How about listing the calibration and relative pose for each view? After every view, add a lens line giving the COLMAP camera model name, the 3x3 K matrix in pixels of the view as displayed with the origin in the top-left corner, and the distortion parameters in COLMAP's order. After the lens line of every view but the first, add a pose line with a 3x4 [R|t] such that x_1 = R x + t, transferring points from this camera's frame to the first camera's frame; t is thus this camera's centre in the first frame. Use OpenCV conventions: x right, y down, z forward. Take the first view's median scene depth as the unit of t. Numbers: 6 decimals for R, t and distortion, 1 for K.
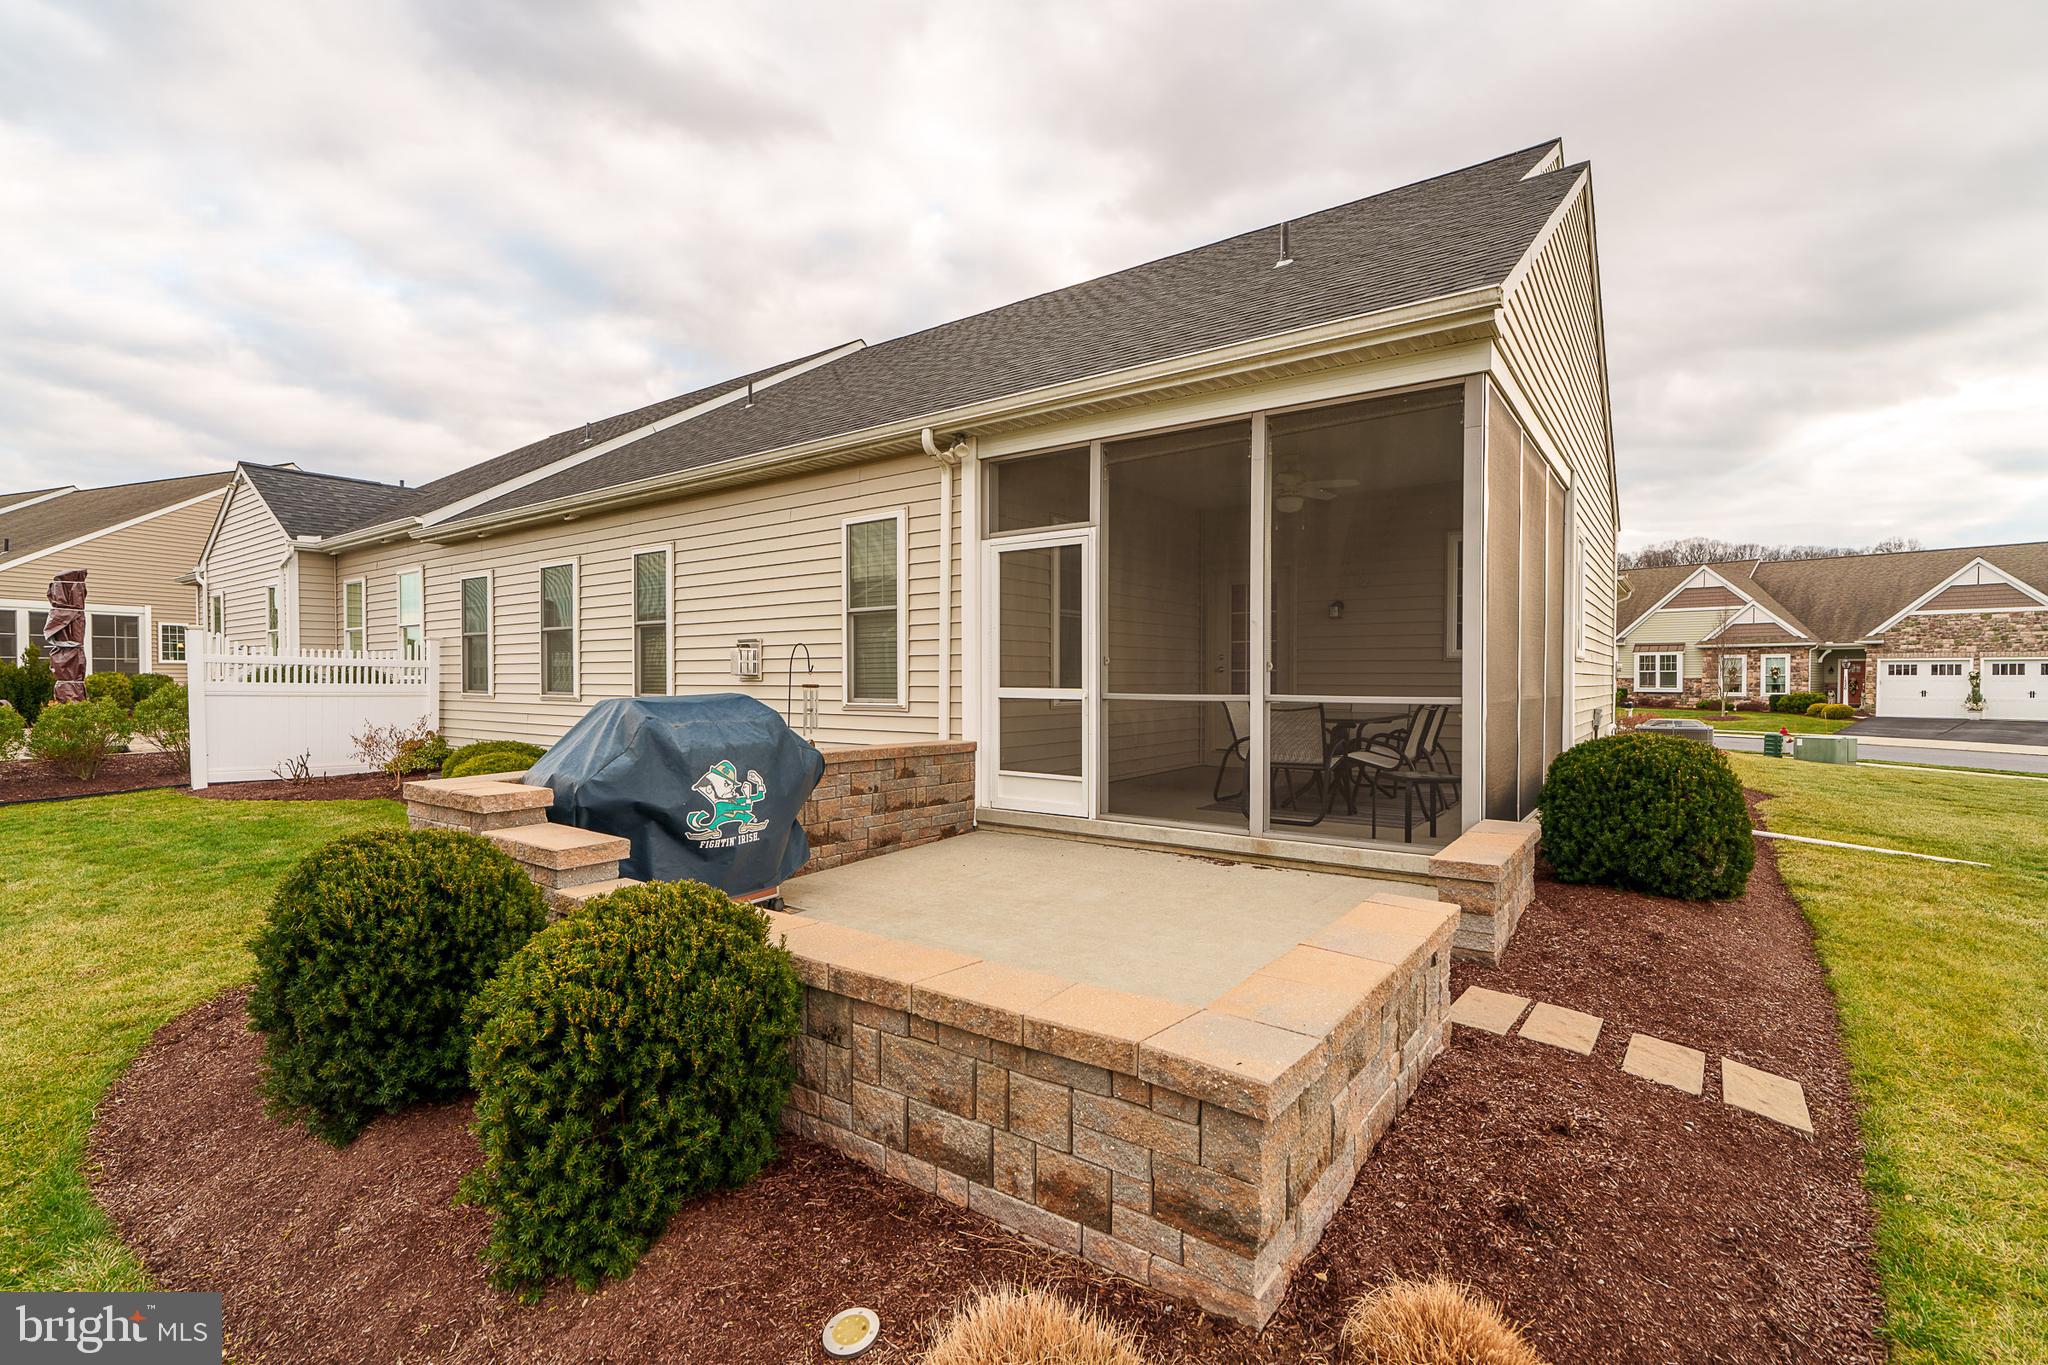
lens RADIAL K [[925.0, 0, 1024.0], [0, 925.0, 682.5], [0, 0, 1]] dist [-0.000896, 0.000229]
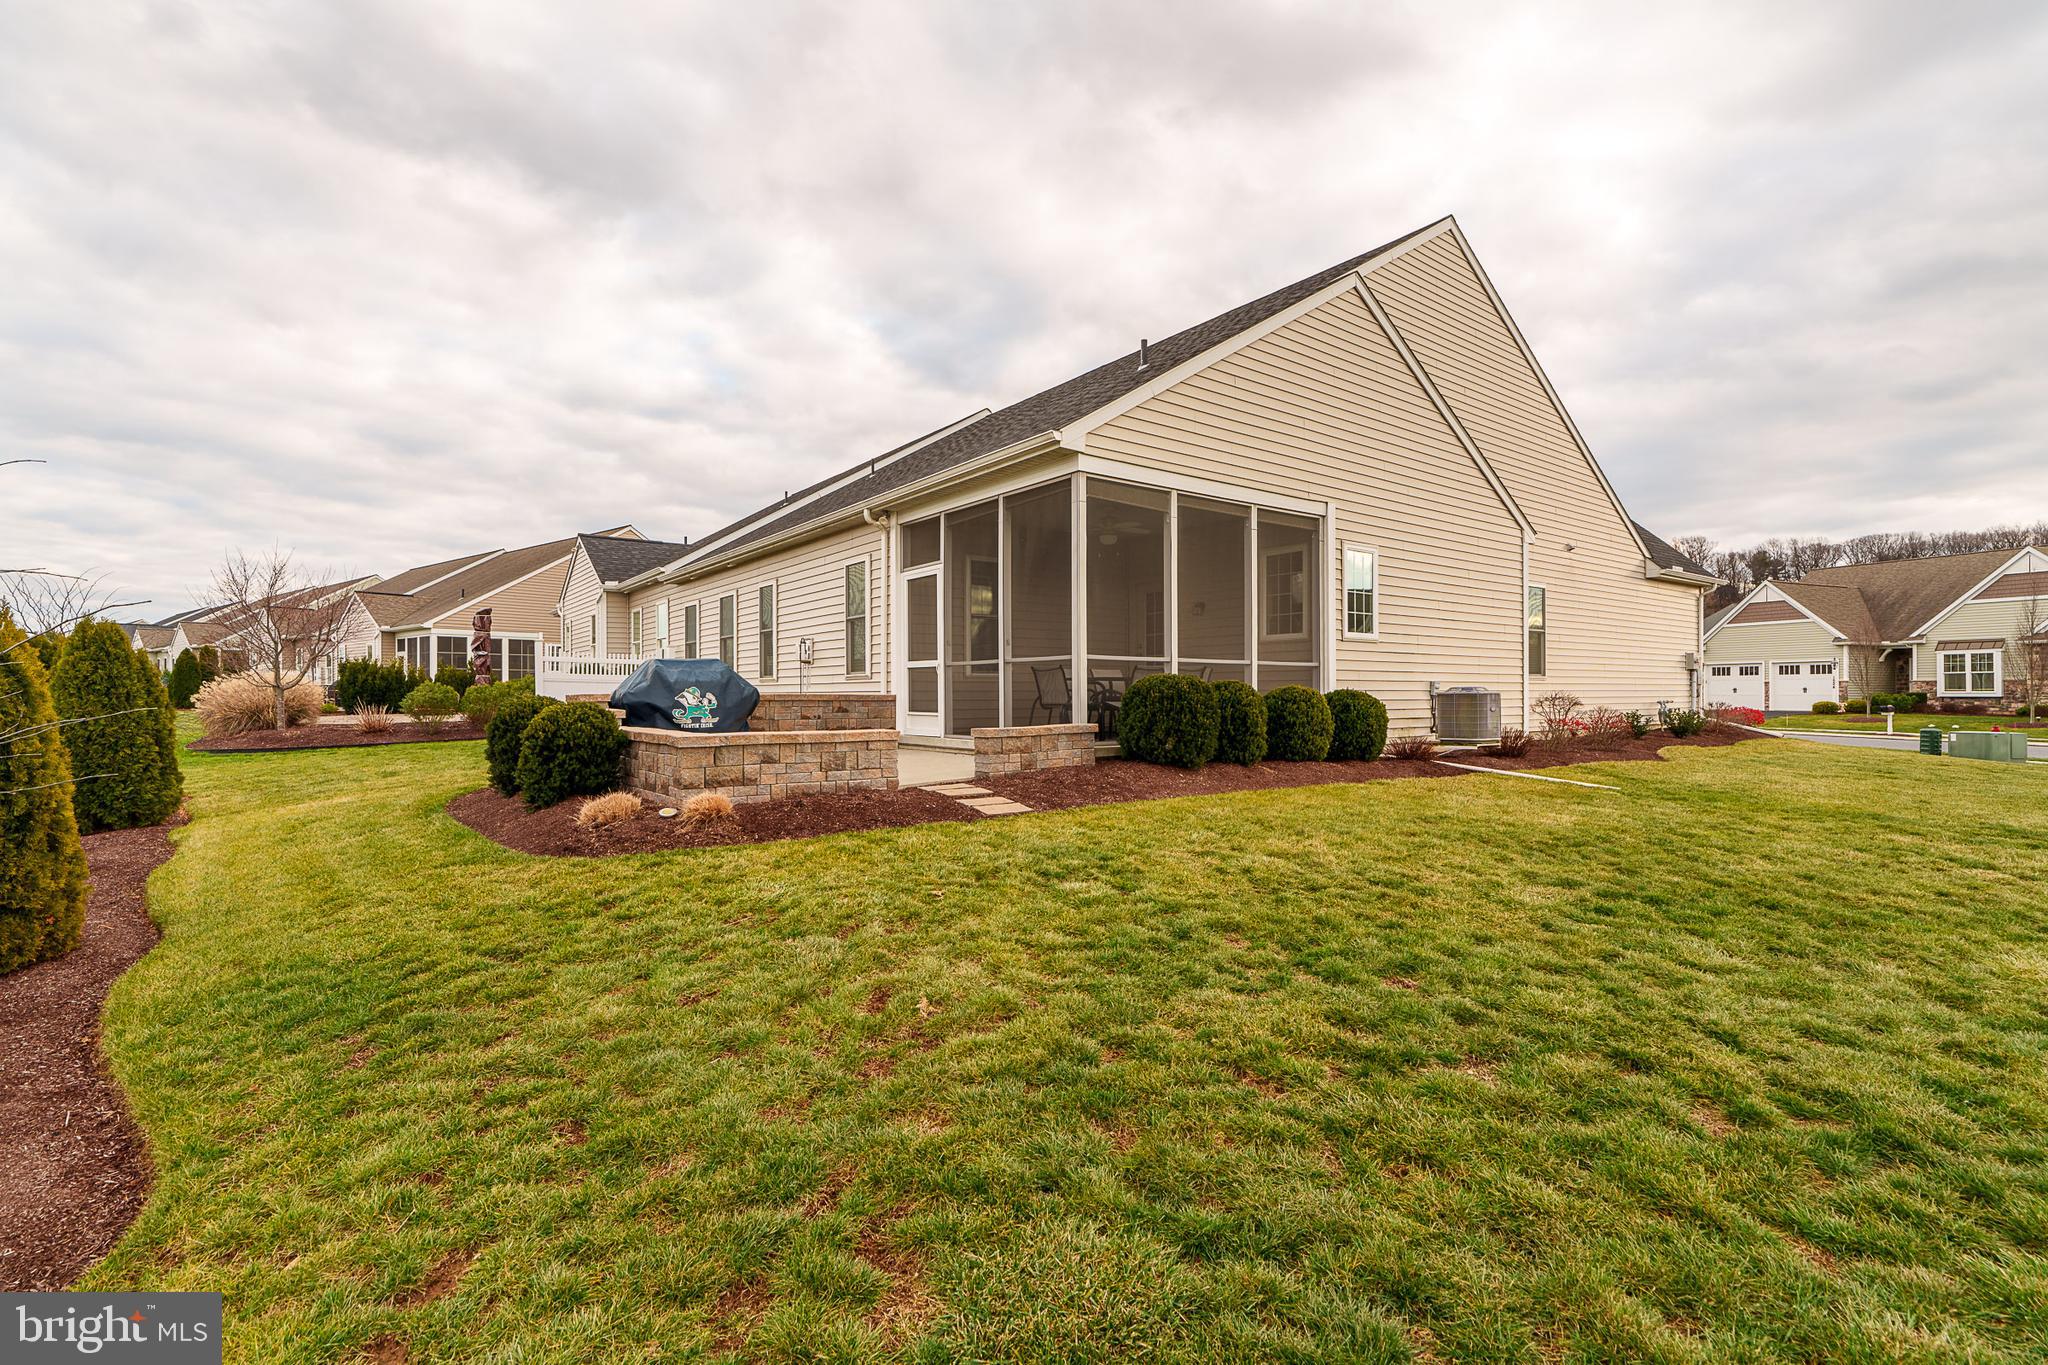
lens RADIAL K [[925.0, 0, 1024.0], [0, 925.0, 682.5], [0, 0, 1]] dist [-0.000896, 0.000229]
pose [[0.956442, -0.006448, -0.291850, 0.648200], [0.001562, 0.999855, -0.016972, 0.070244], [0.291917, 0.015777, 0.956313, -0.514784]]
